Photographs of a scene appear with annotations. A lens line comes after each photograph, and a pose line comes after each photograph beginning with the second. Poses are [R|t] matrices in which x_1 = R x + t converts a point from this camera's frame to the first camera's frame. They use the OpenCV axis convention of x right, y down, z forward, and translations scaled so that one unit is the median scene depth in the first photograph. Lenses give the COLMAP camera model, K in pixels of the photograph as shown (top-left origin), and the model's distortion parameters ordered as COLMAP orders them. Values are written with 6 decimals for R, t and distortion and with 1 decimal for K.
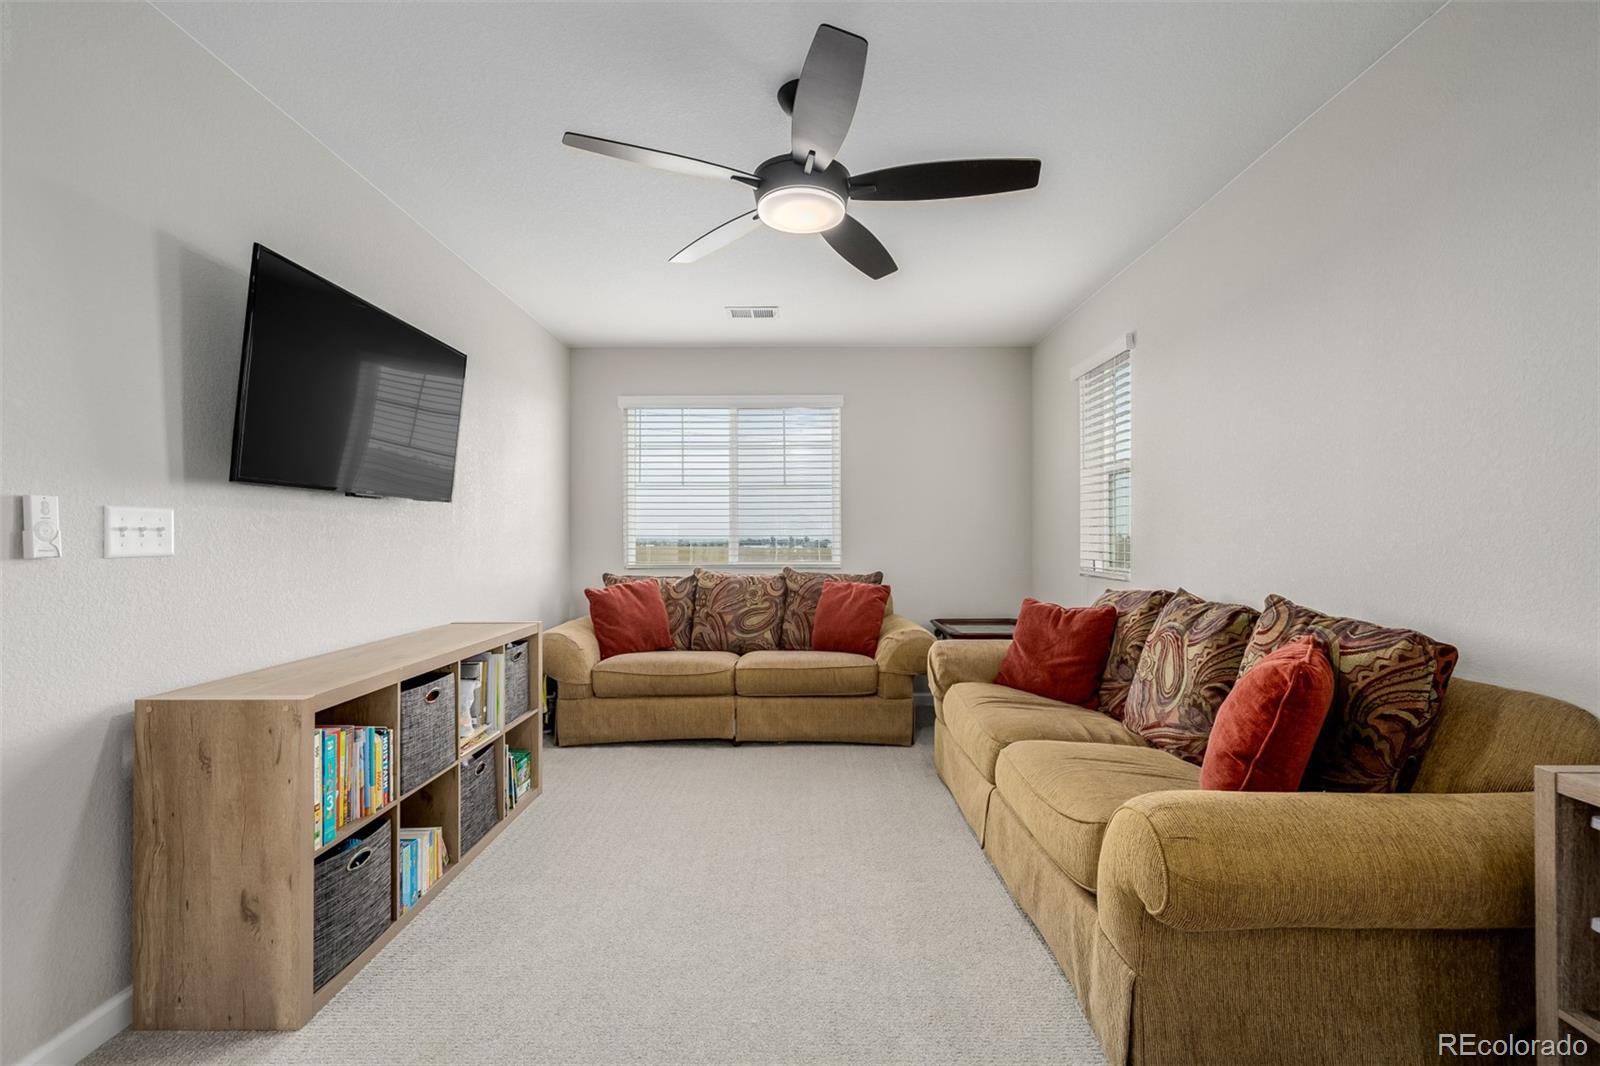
lens RADIAL K [[669.6, 0, 797.2], [0, 669.6, 536.6], [0, 0, 1]] dist [-0.004419, 0.001330]
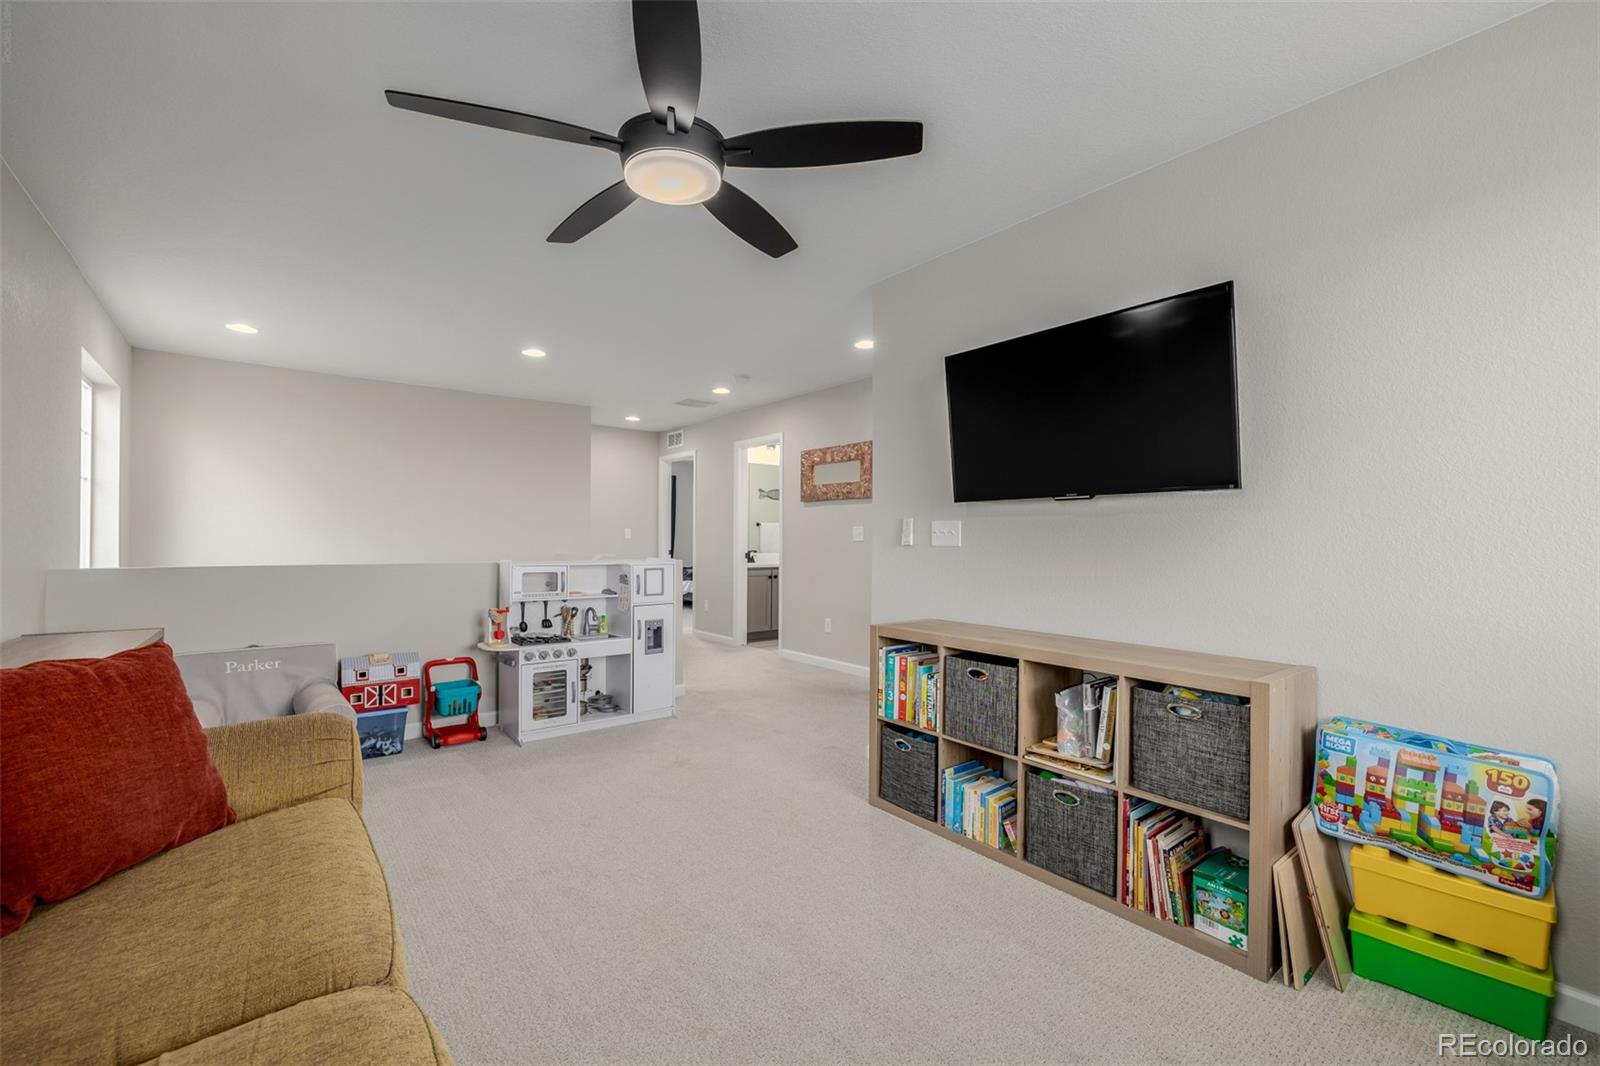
lens RADIAL K [[669.6, 0, 801.1], [0, 669.6, 536.1], [0, 0, 1]] dist [-0.004419, 0.001330]
pose [[-0.775291, -0.003352, -0.631596, 0.477779], [-0.001045, 0.999991, -0.004026, 0.007136], [0.631604, -0.002461, -0.775287, 1.950512]]
